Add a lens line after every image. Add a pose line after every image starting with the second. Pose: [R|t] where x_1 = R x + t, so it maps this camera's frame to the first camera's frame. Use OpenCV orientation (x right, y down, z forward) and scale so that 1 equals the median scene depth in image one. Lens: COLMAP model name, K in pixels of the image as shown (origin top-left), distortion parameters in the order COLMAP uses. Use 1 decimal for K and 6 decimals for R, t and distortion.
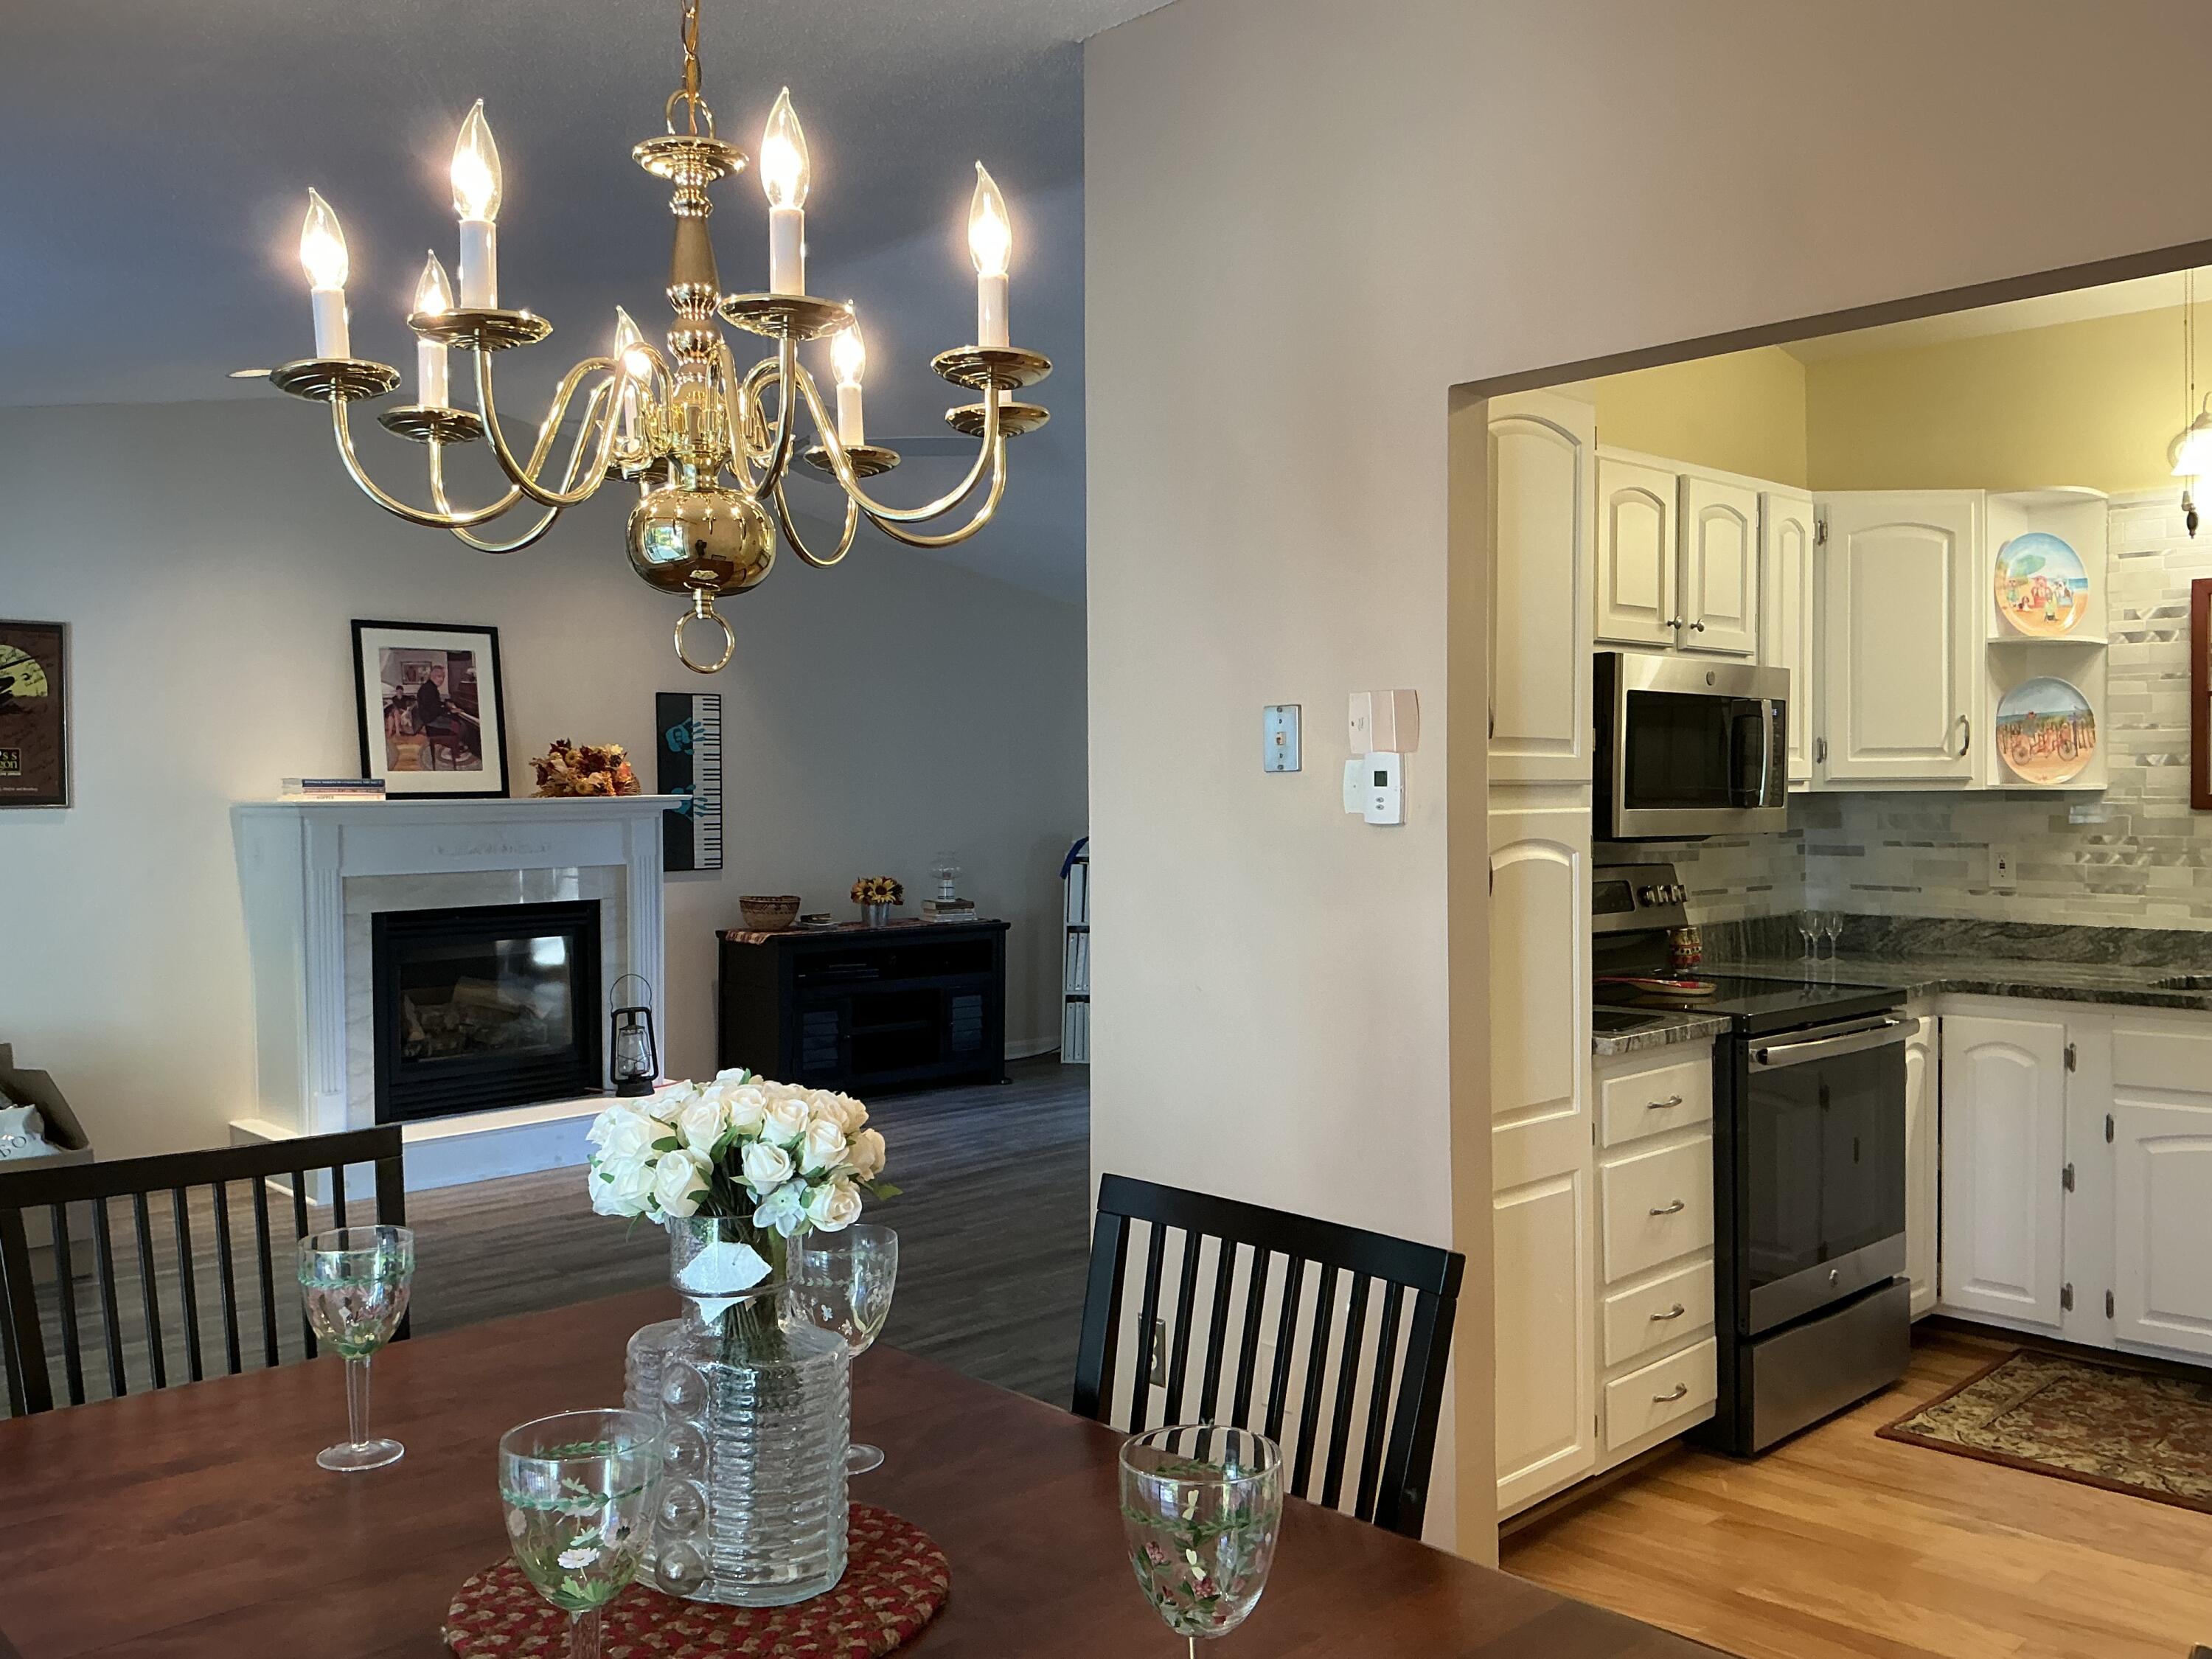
lens RADIAL K [[1853.8, 0, 1091.4], [0, 1853.8, 816.8], [0, 0, 1]] dist [0.112294, -0.211292]
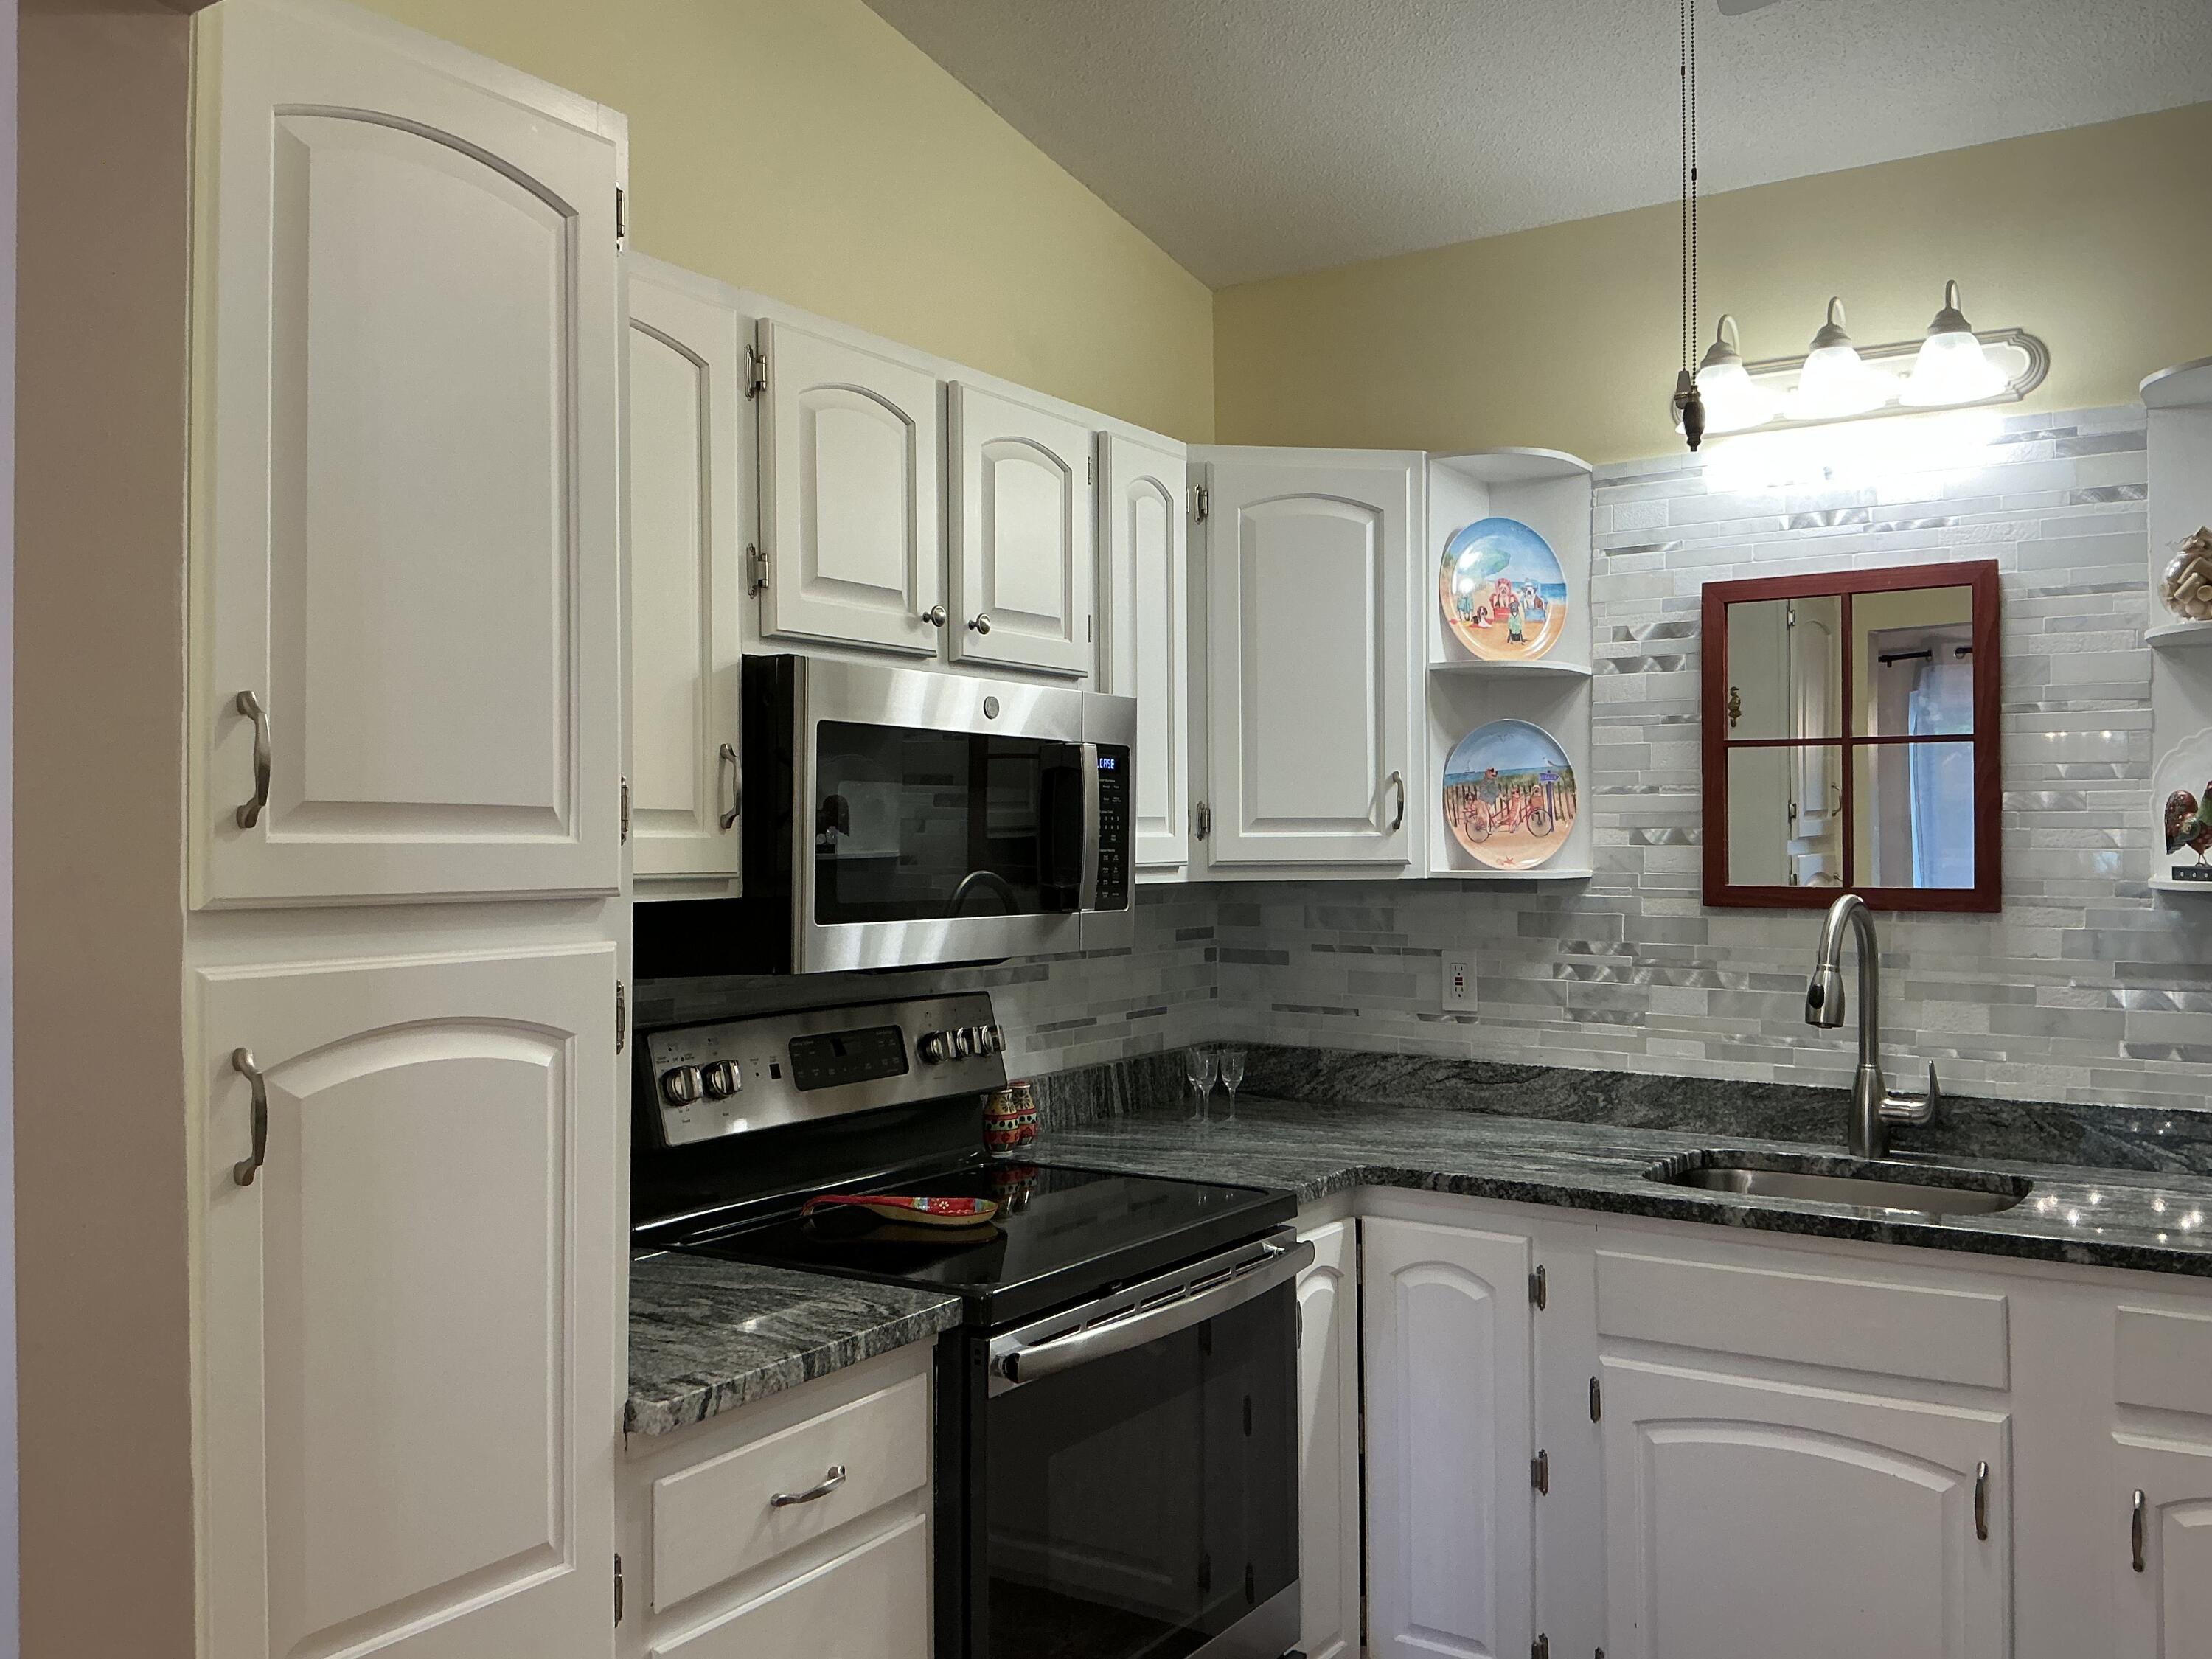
lens RADIAL K [[1853.8, 0, 1045.9], [0, 1853.8, 816.3], [0, 0, 1]] dist [0.112294, -0.211292]
pose [[0.982127, 0.004276, 0.188169, 0.205777], [0.001281, 0.999567, -0.029402, -0.017322], [-0.188213, 0.029117, 0.981696, 0.347321]]
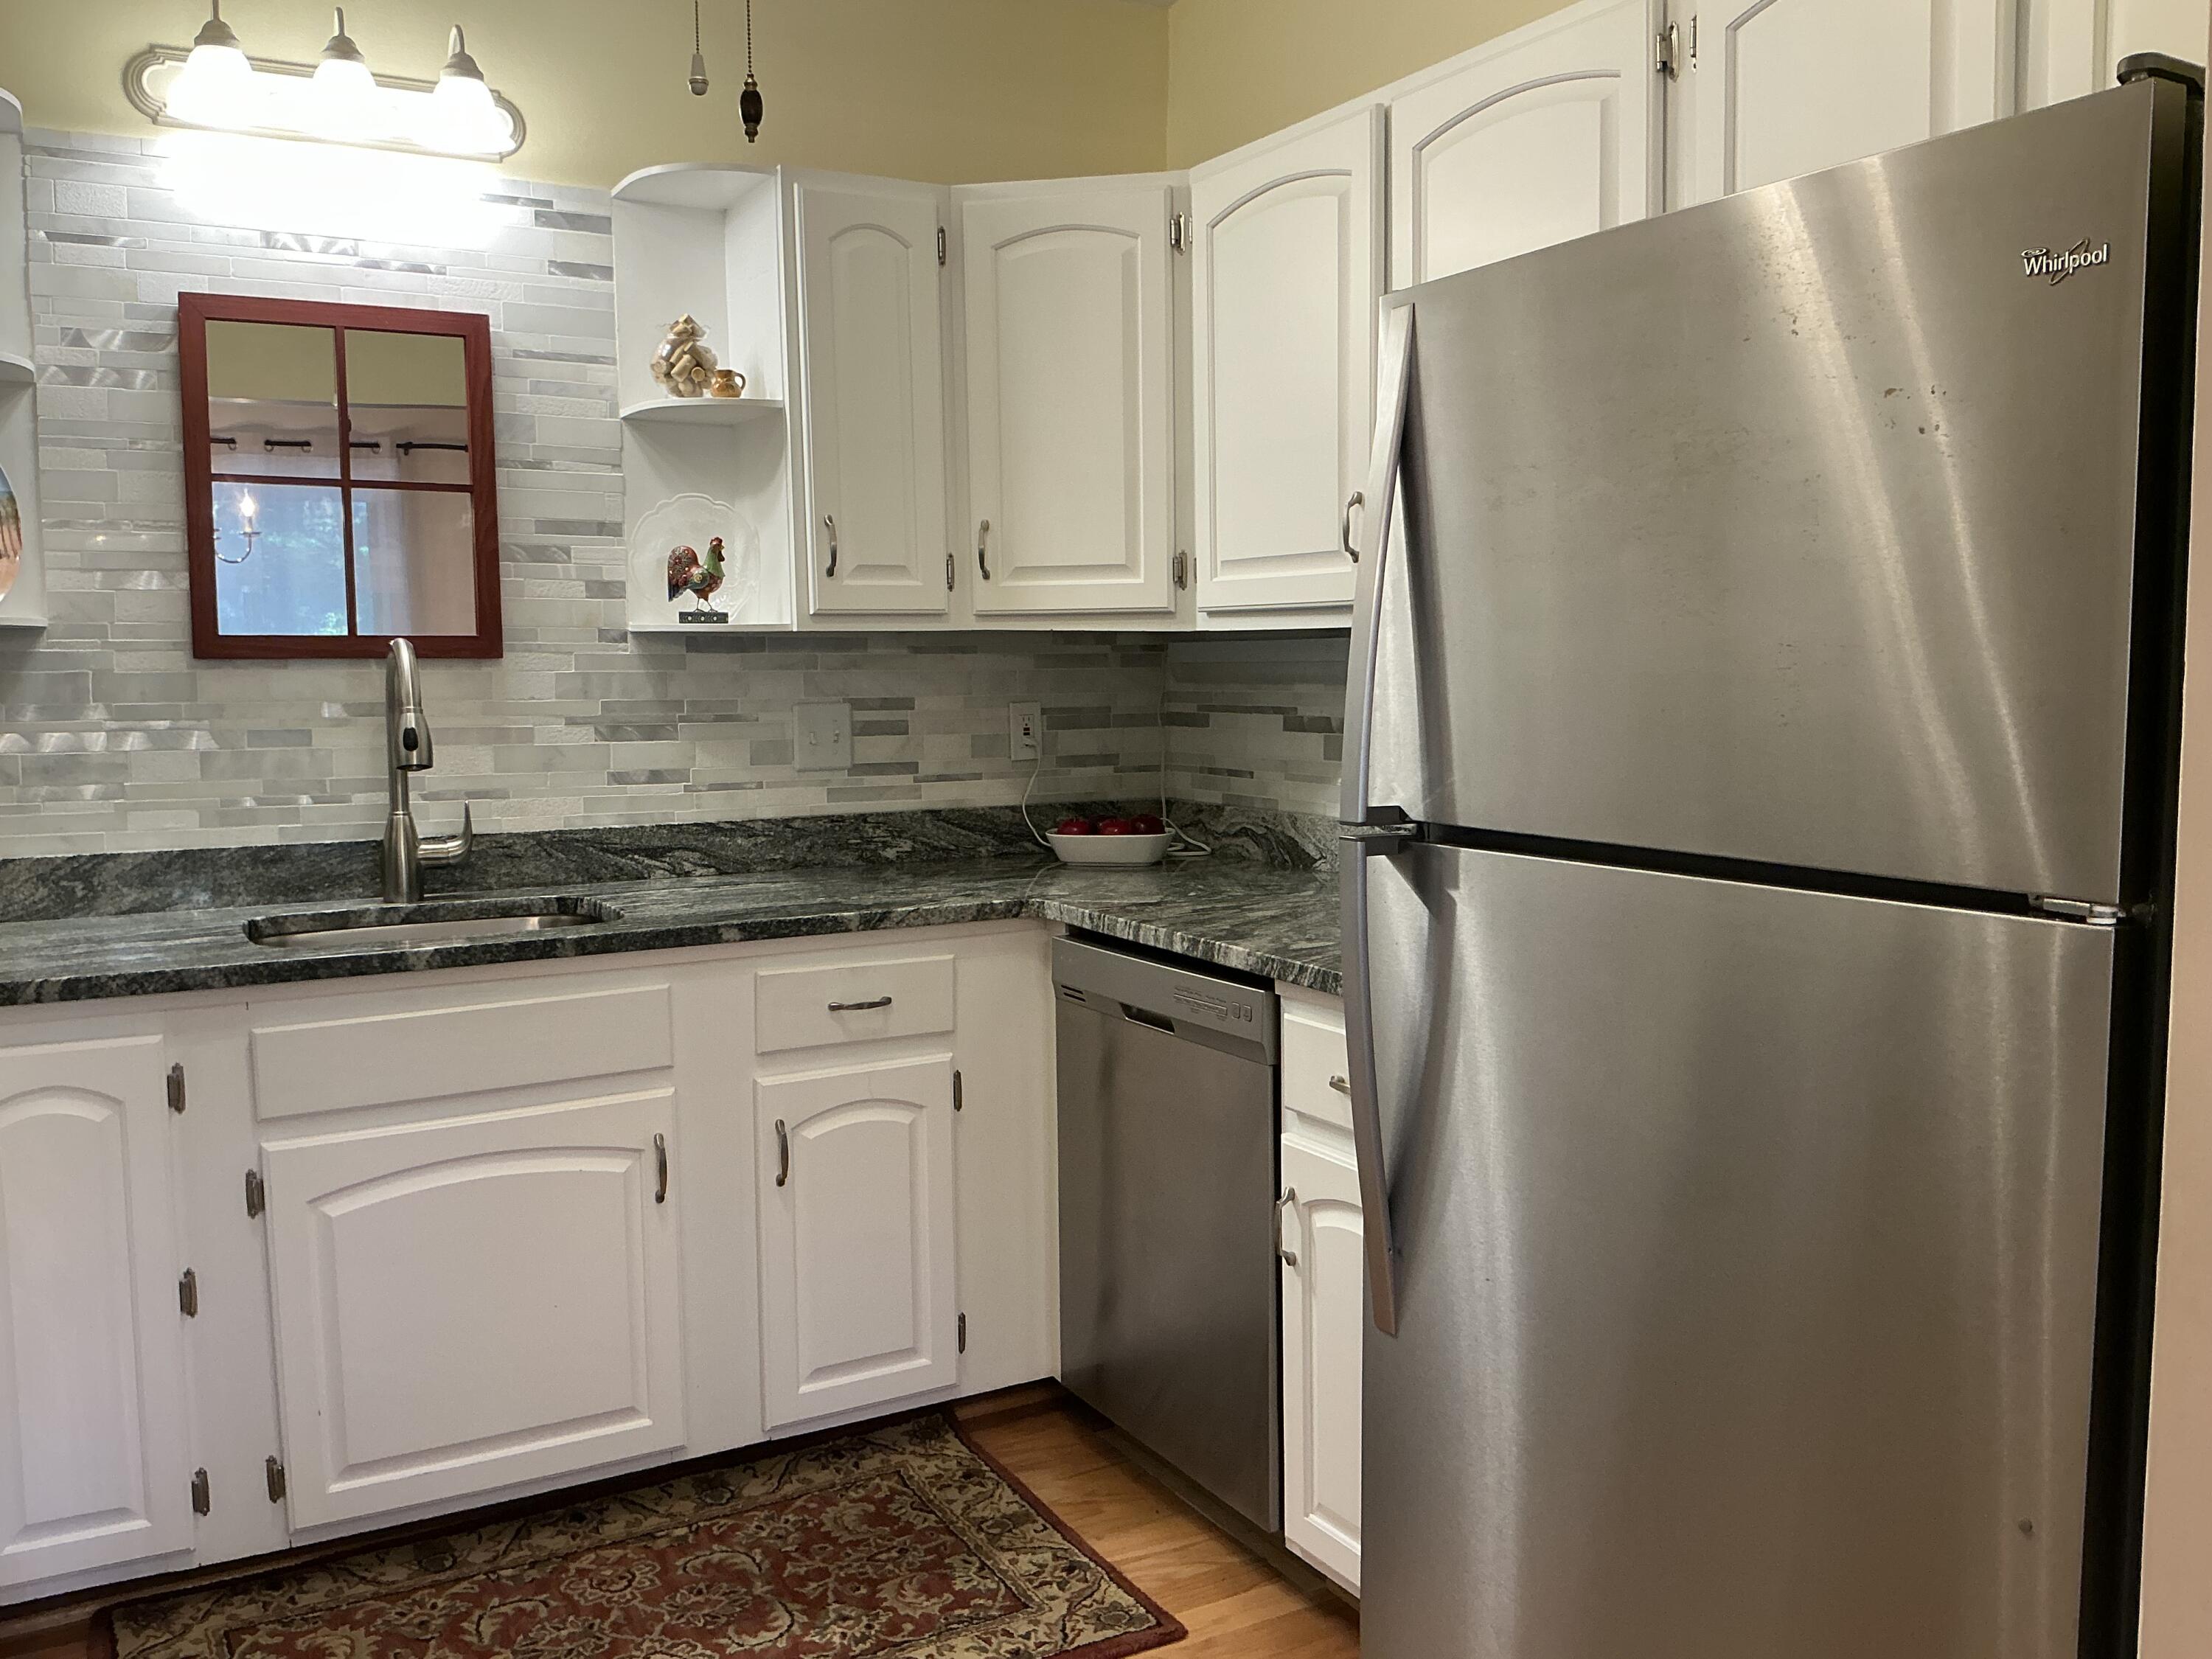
lens RADIAL K [[1853.8, 0, 1166.0], [0, 1853.8, 830.2], [0, 0, 1]] dist [0.112294, -0.211292]
pose [[0.243037, -0.087677, 0.966046, 0.043895], [0.021330, 0.996149, 0.085043, 0.006573], [-0.969782, -0.000063, 0.243972, 0.519812]]
